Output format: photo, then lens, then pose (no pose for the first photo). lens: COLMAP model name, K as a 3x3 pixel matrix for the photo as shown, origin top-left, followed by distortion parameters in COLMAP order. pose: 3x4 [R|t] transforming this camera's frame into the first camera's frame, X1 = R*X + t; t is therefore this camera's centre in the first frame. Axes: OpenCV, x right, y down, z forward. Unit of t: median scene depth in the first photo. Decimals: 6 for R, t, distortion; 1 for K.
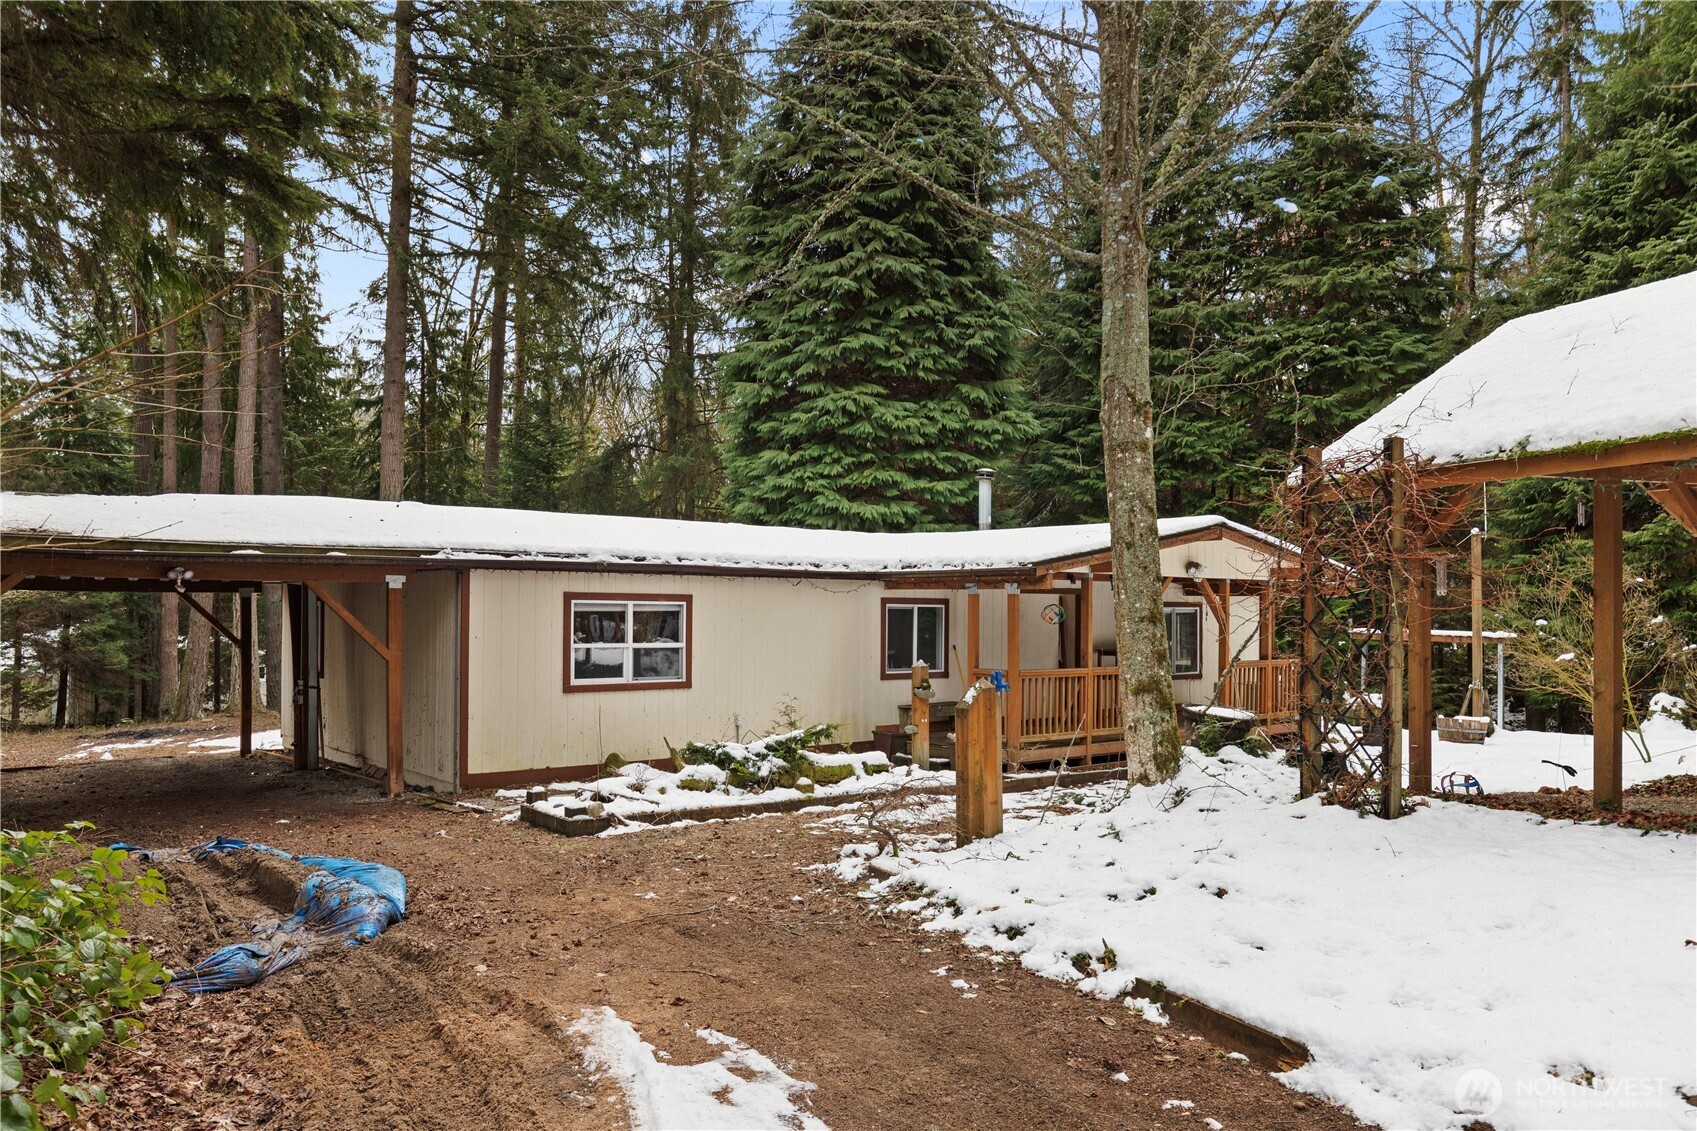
lens RADIAL K [[1215.4, 0, 845.0], [0, 1215.4, 580.9], [0, 0, 1]] dist [0.001823, 0.000521]
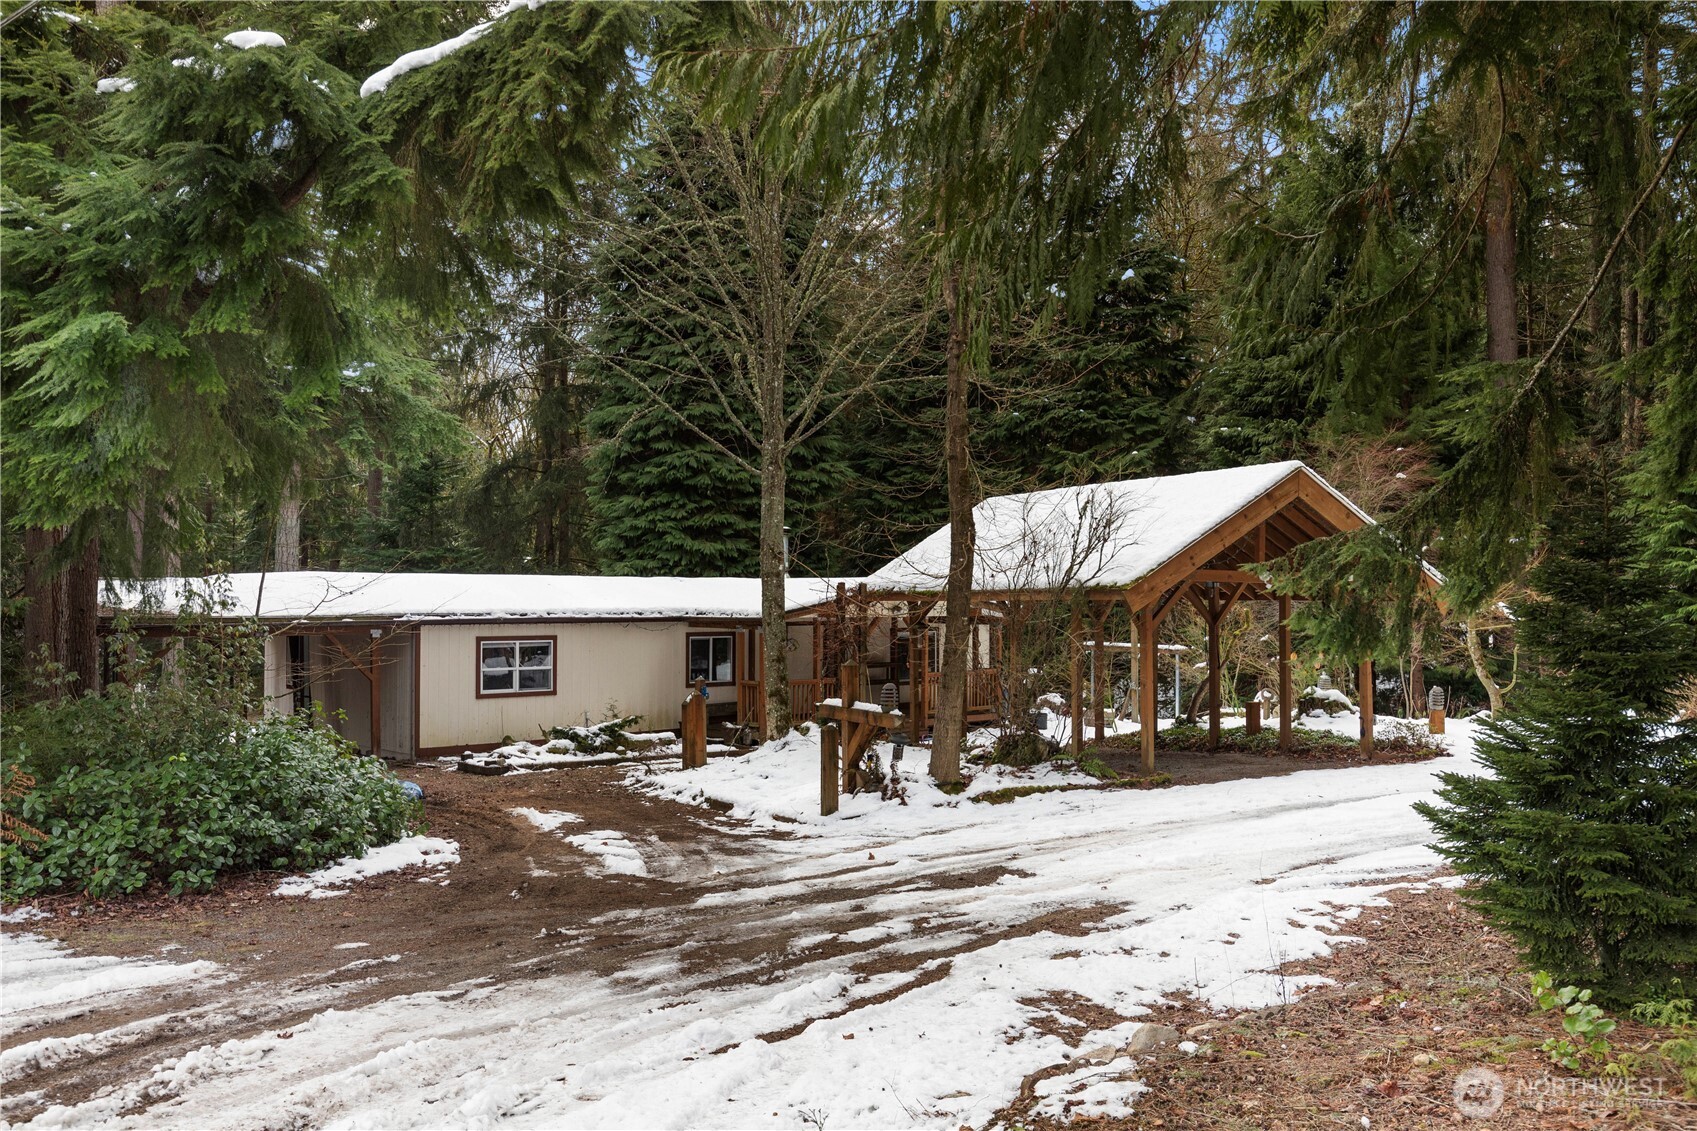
lens RADIAL K [[1393.6, 0, 851.5], [0, 1393.6, 556.2], [0, 0, 1]] dist [0.014637, 0.001841]
pose [[0.997470, -0.002945, 0.071028, 0.127979], [0.003315, 0.999981, -0.005101, -0.081523], [-0.071012, 0.005324, 0.997461, -0.838215]]
